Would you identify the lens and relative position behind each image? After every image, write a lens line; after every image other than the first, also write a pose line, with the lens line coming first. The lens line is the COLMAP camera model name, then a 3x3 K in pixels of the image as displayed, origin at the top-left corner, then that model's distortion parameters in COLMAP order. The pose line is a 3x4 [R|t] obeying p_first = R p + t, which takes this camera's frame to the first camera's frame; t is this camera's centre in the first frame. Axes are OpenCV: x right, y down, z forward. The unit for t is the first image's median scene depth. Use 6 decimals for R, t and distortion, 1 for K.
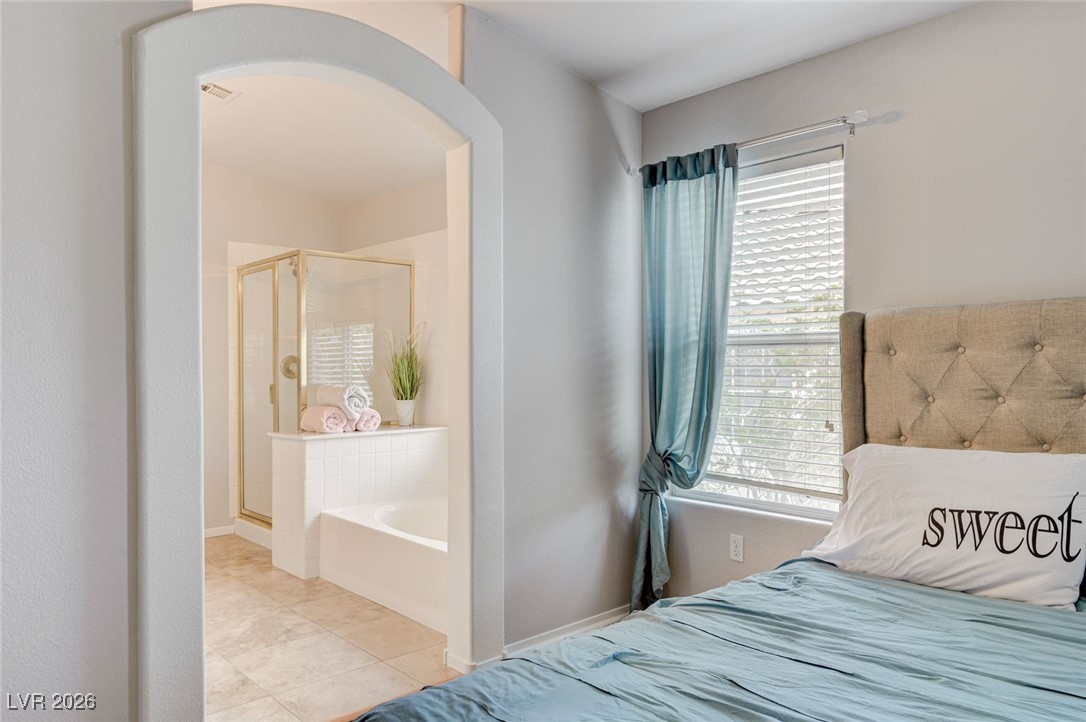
lens RADIAL K [[749.7, 0, 545.9], [0, 749.7, 359.6], [0, 0, 1]] dist [0.002947, -0.004667]
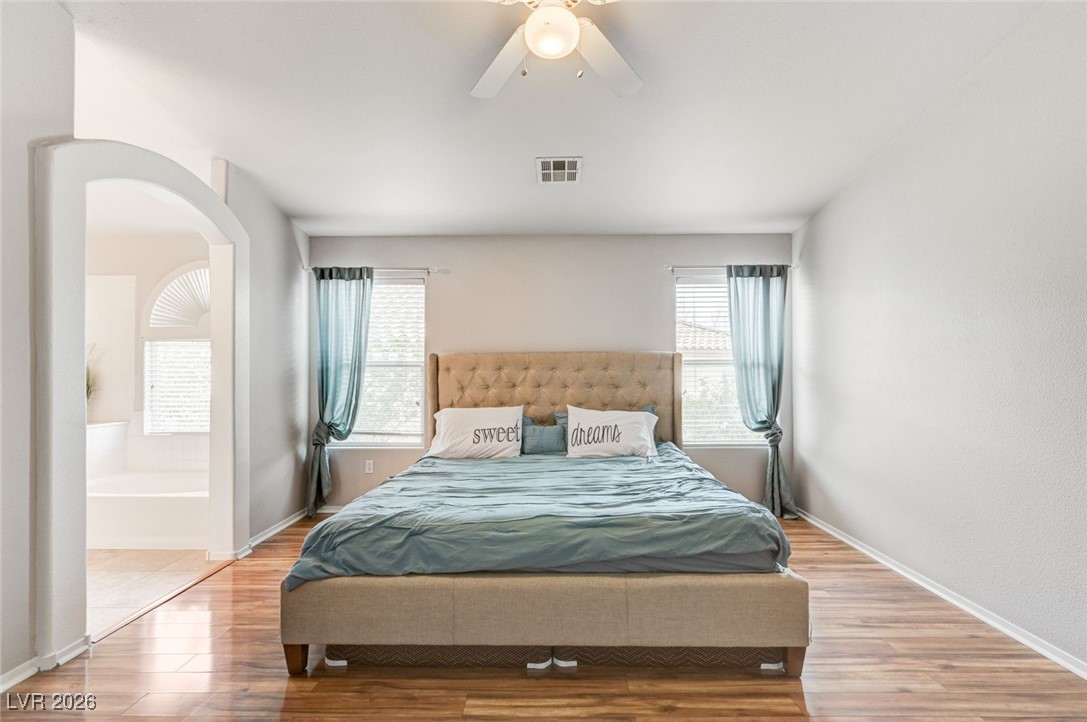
lens RADIAL K [[488.5, 0, 544.3], [0, 488.5, 368.1], [0, 0, 1]] dist [-0.003103, 0.001092]
pose [[0.681271, 0.011027, 0.731948, -0.395503], [-0.003804, 0.999926, -0.011524, -0.000682], [-0.732021, 0.005067, 0.681263, -0.243098]]
